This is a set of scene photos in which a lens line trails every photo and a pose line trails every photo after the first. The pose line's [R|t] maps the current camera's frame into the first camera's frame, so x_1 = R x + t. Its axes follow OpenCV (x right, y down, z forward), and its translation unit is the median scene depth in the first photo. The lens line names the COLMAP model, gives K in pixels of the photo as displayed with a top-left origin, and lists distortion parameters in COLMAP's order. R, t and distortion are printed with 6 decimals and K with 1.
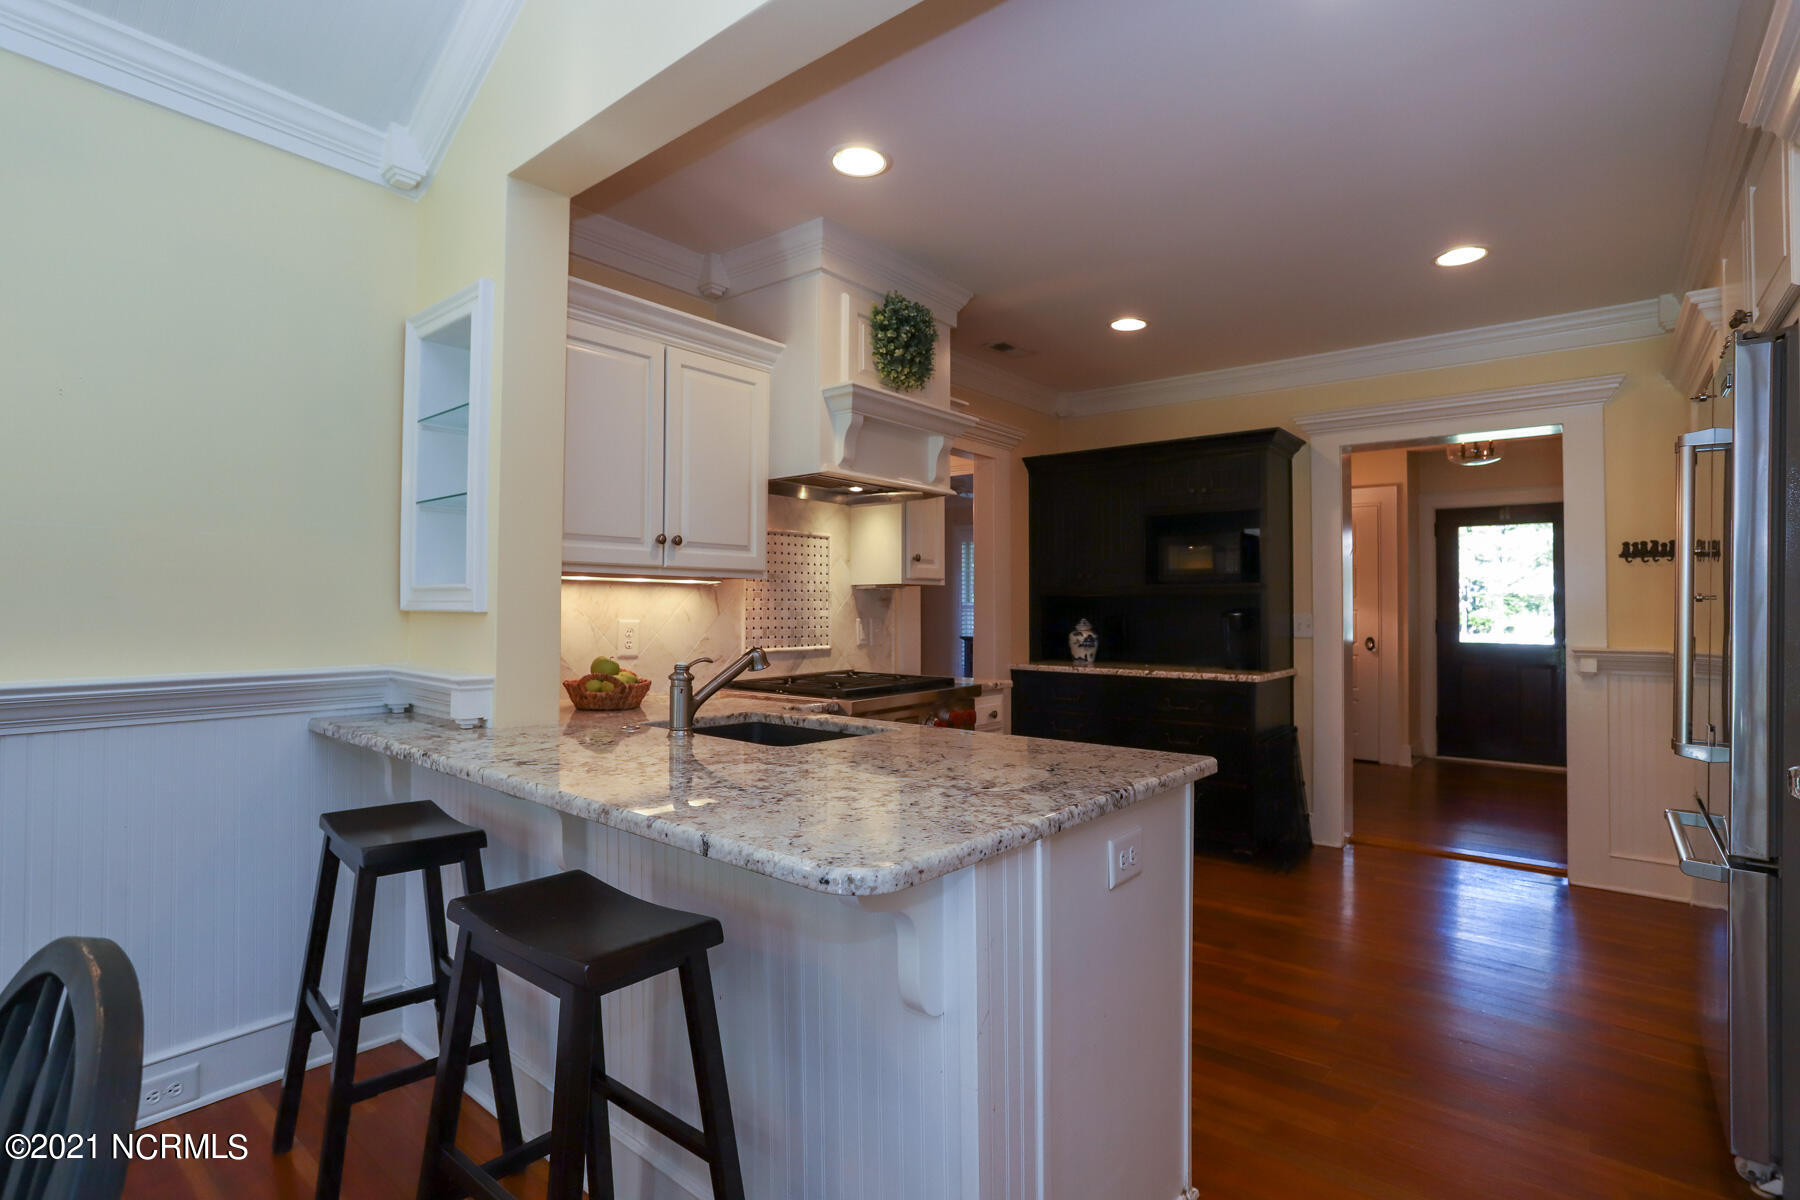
lens RADIAL K [[875.3, 0, 905.6], [0, 875.3, 589.8], [0, 0, 1]] dist [-0.068318, 0.037764]
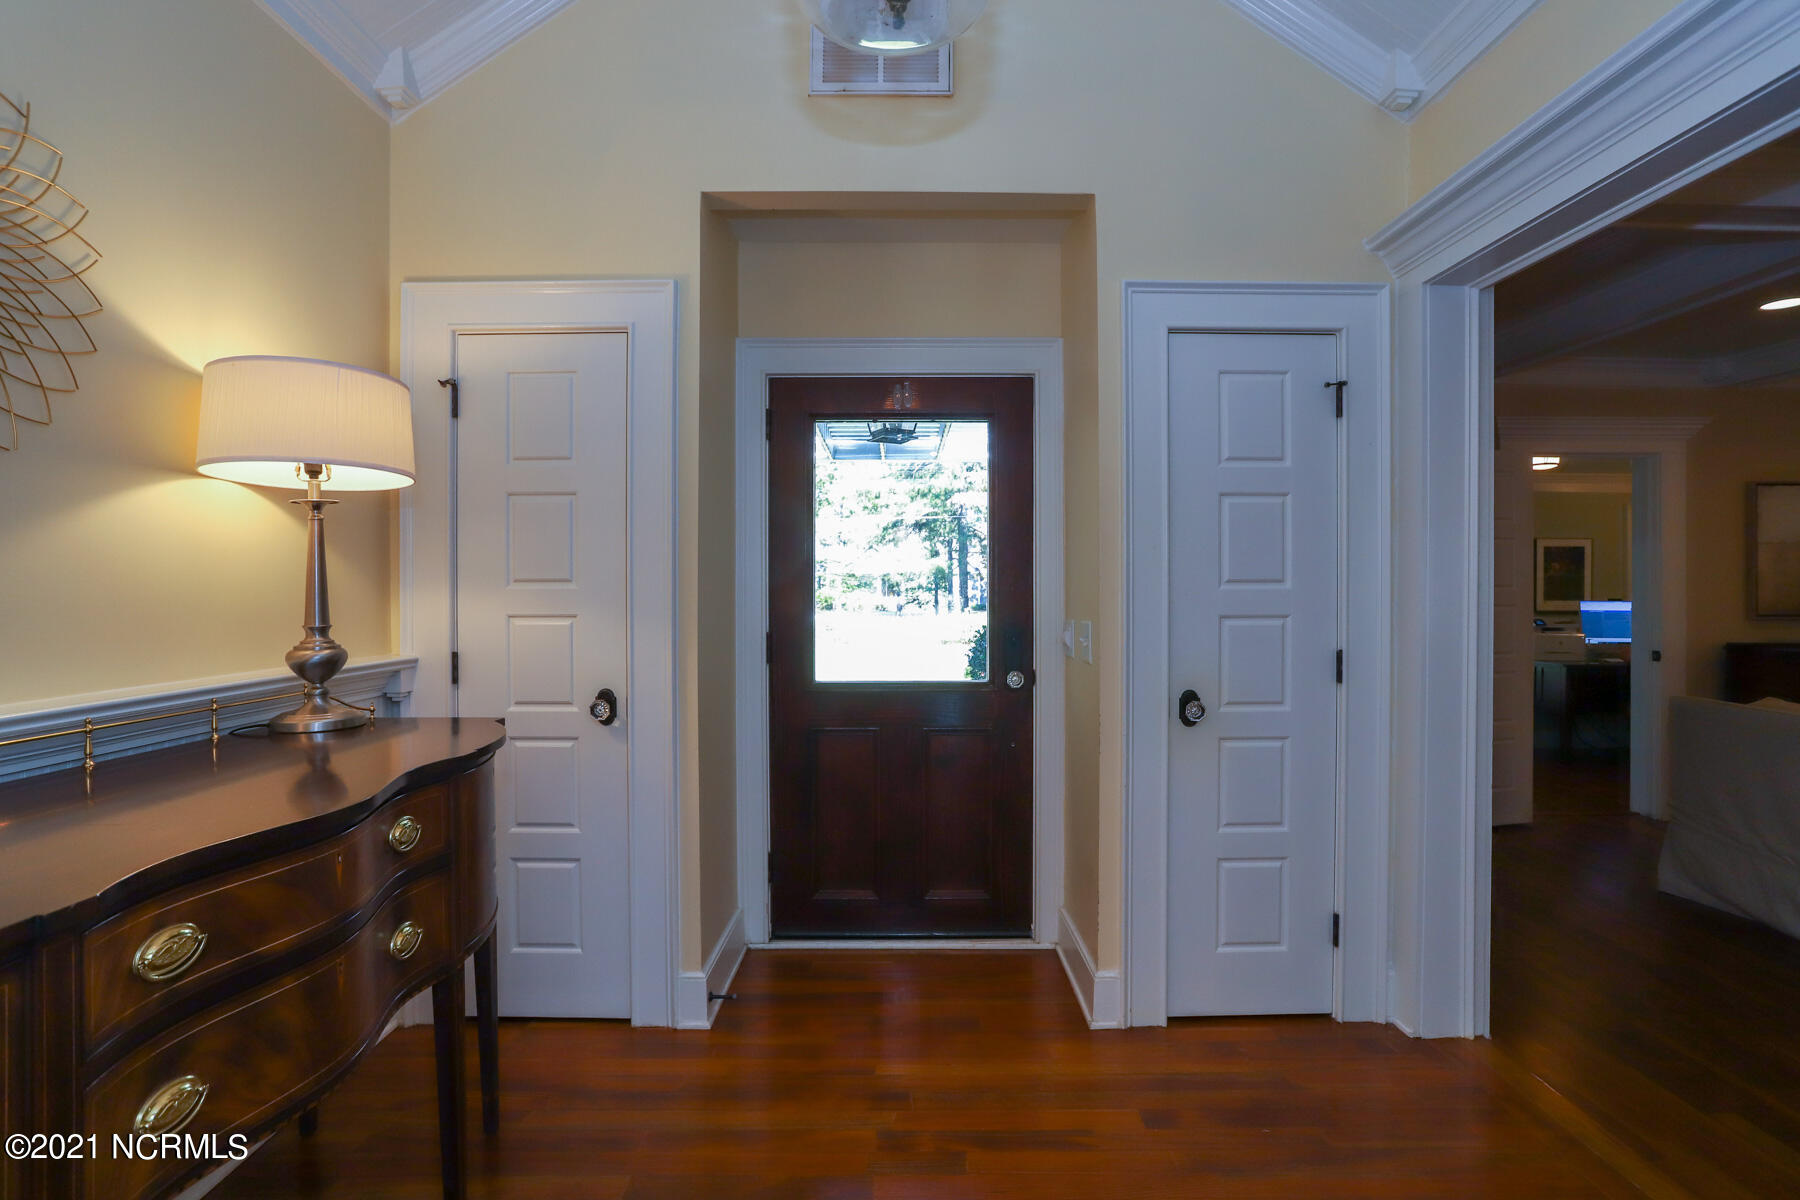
lens RADIAL K [[870.1, 0, 903.0], [0, 870.1, 589.9], [0, 0, 1]] dist [-0.068880, 0.037029]
pose [[0.775791, -0.007008, 0.630951, 0.747868], [-0.008719, 0.999724, 0.021825, 0.004958], [-0.630930, -0.022432, 0.775515, 1.167413]]
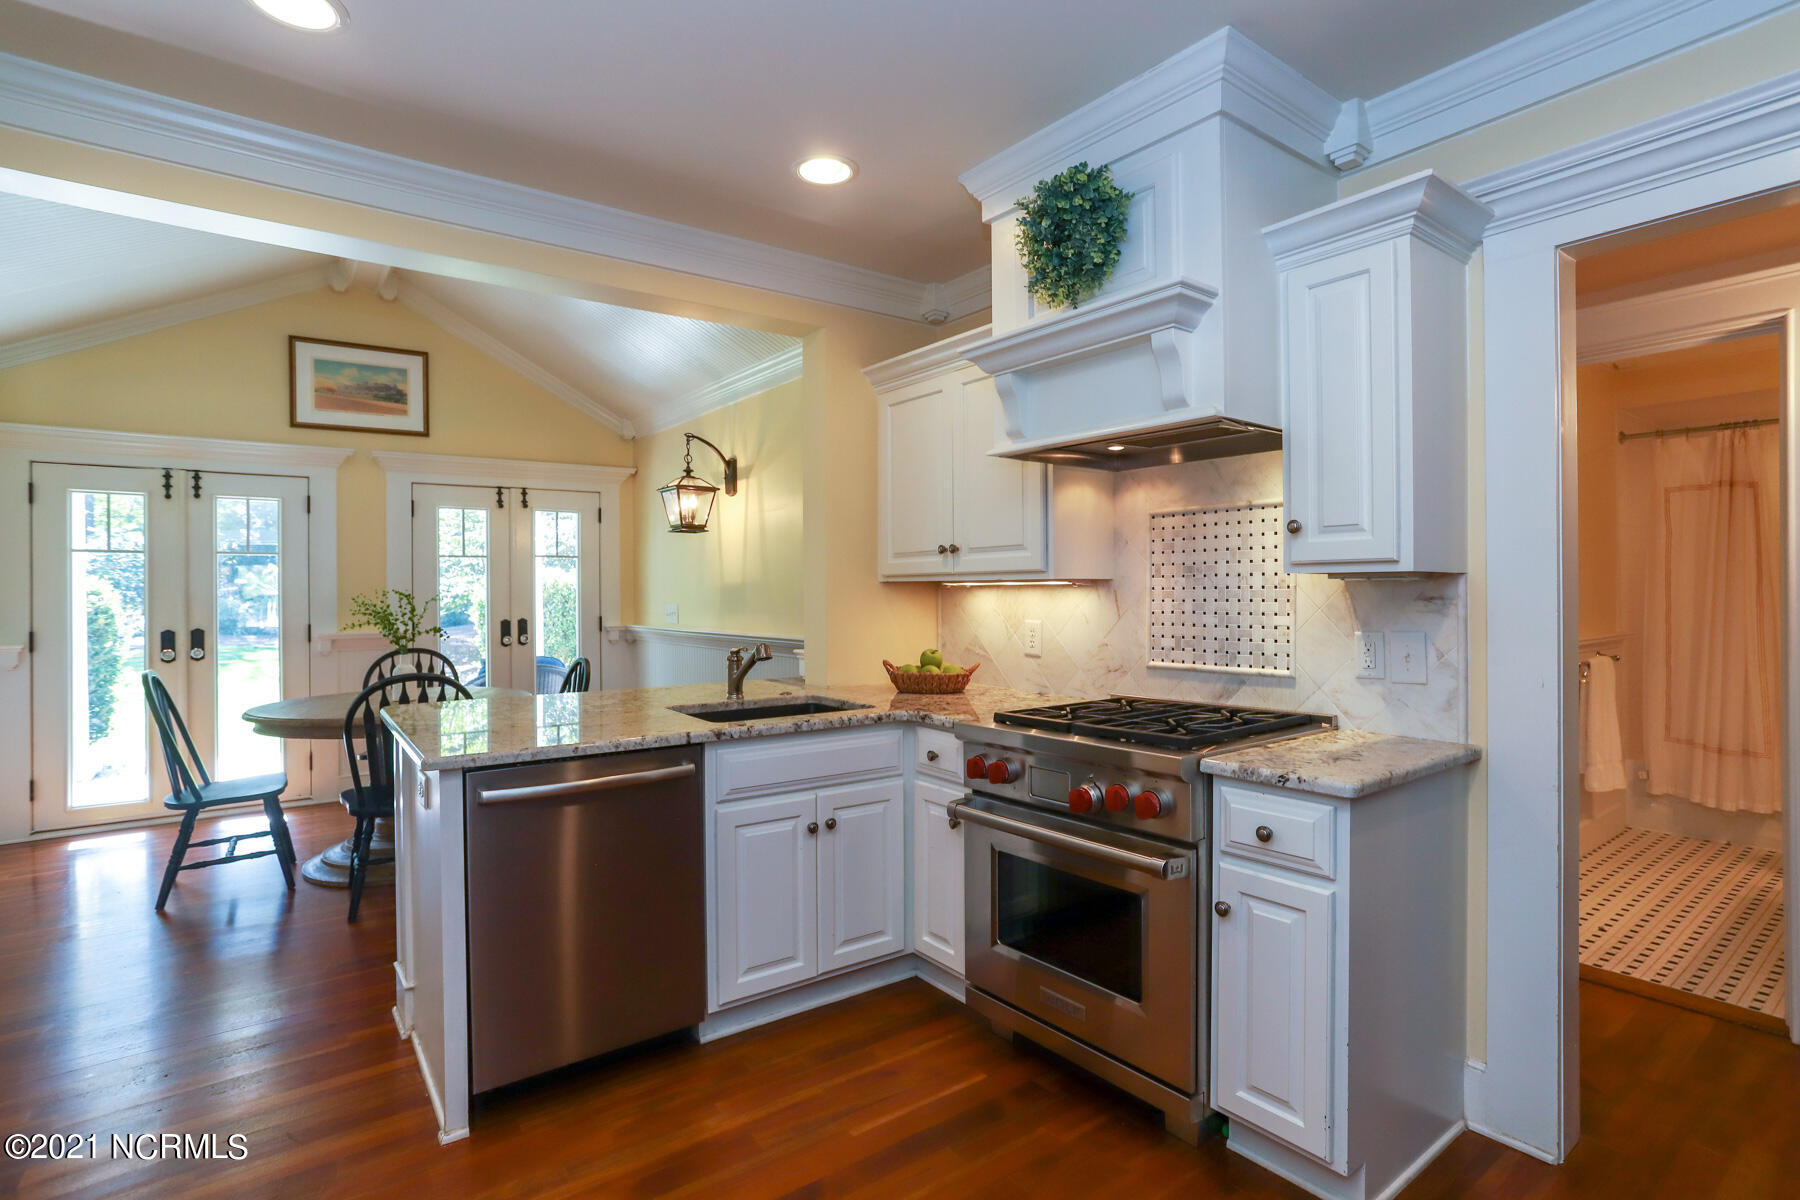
lens RADIAL K [[875.3, 0, 905.6], [0, 875.3, 589.8], [0, 0, 1]] dist [-0.068318, 0.037764]
pose [[-0.240758, -0.003179, -0.970580, 0.612902], [0.025308, 0.999634, -0.009552, 0.002889], [0.970255, -0.026864, -0.240590, 0.901920]]
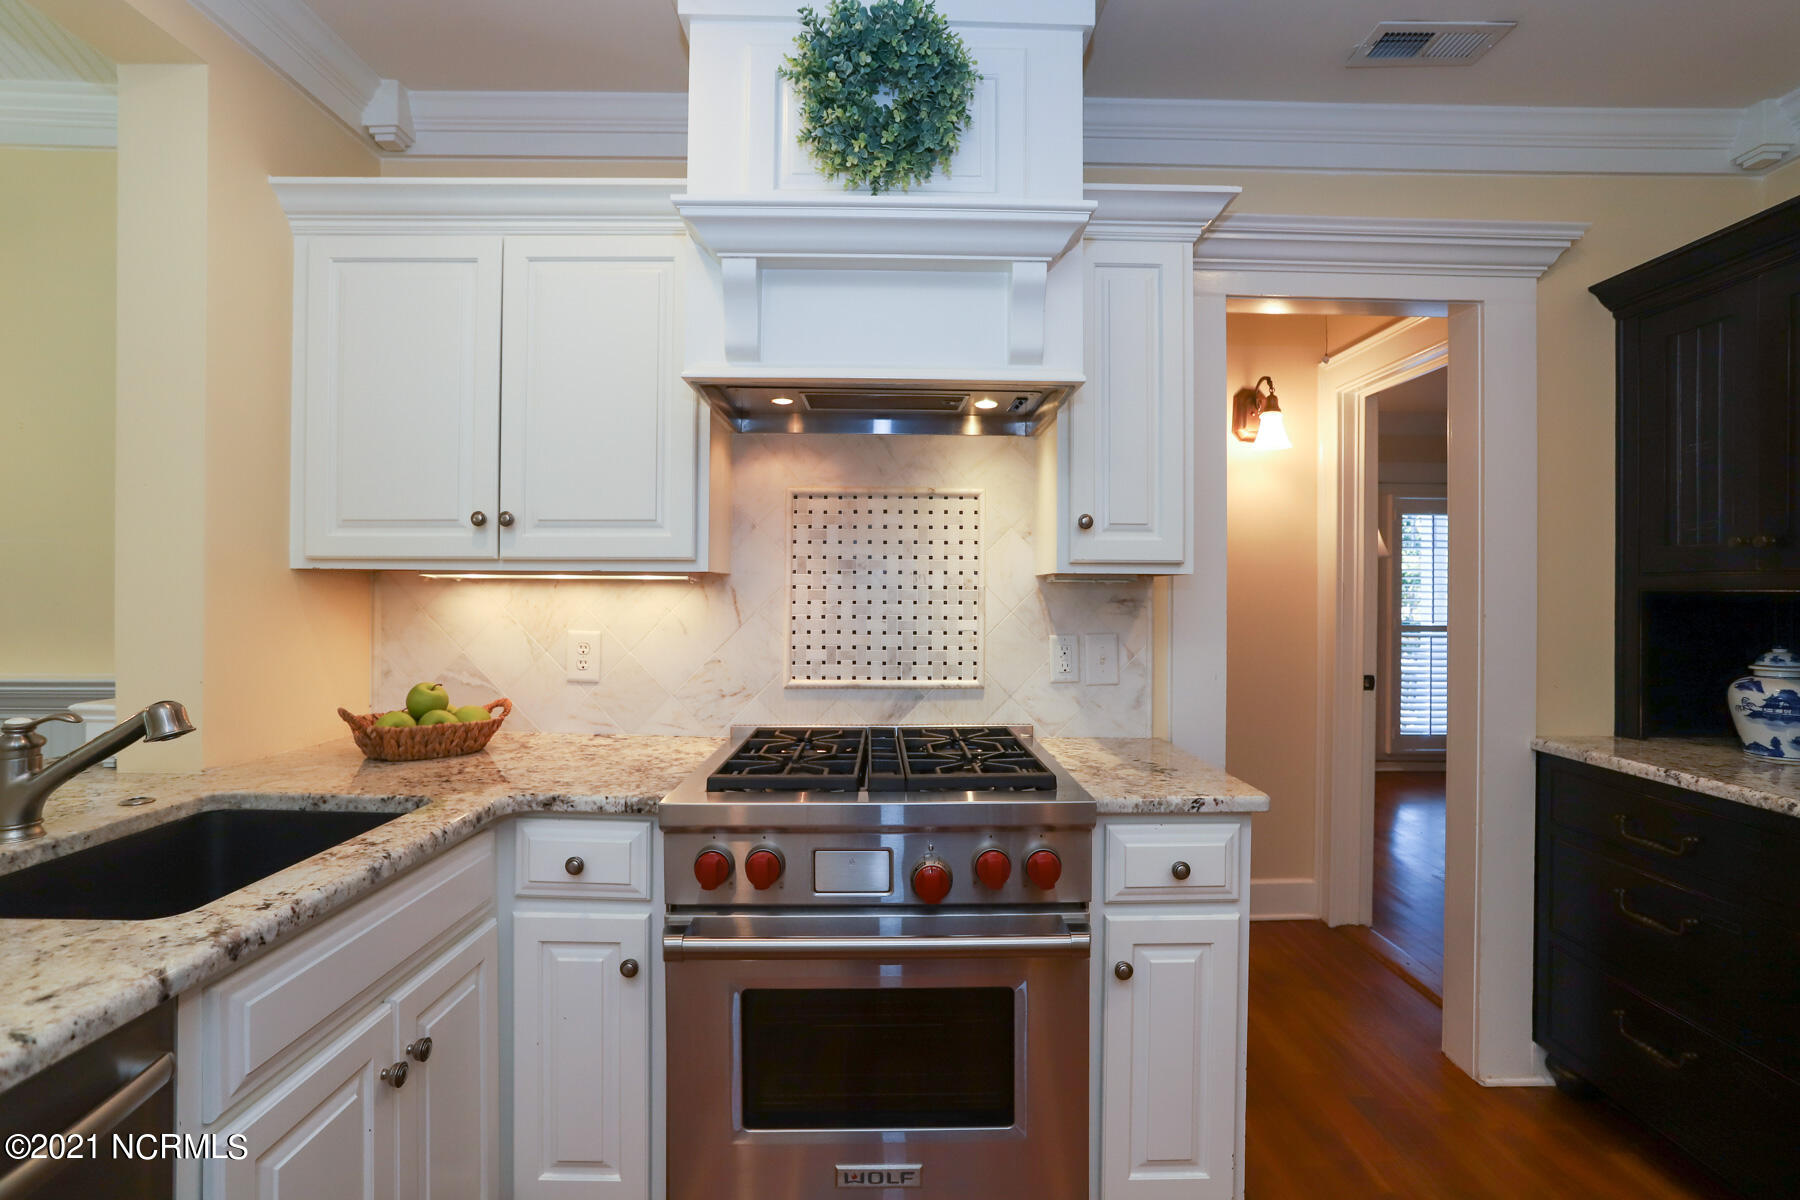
lens RADIAL K [[870.1, 0, 903.0], [0, 870.1, 589.9], [0, 0, 1]] dist [-0.068880, 0.037029]
pose [[0.636967, 0.000626, -0.770891, 0.335412], [0.012211, 0.999866, 0.010901, -0.003758], [0.770794, -0.016357, 0.636874, 0.607943]]
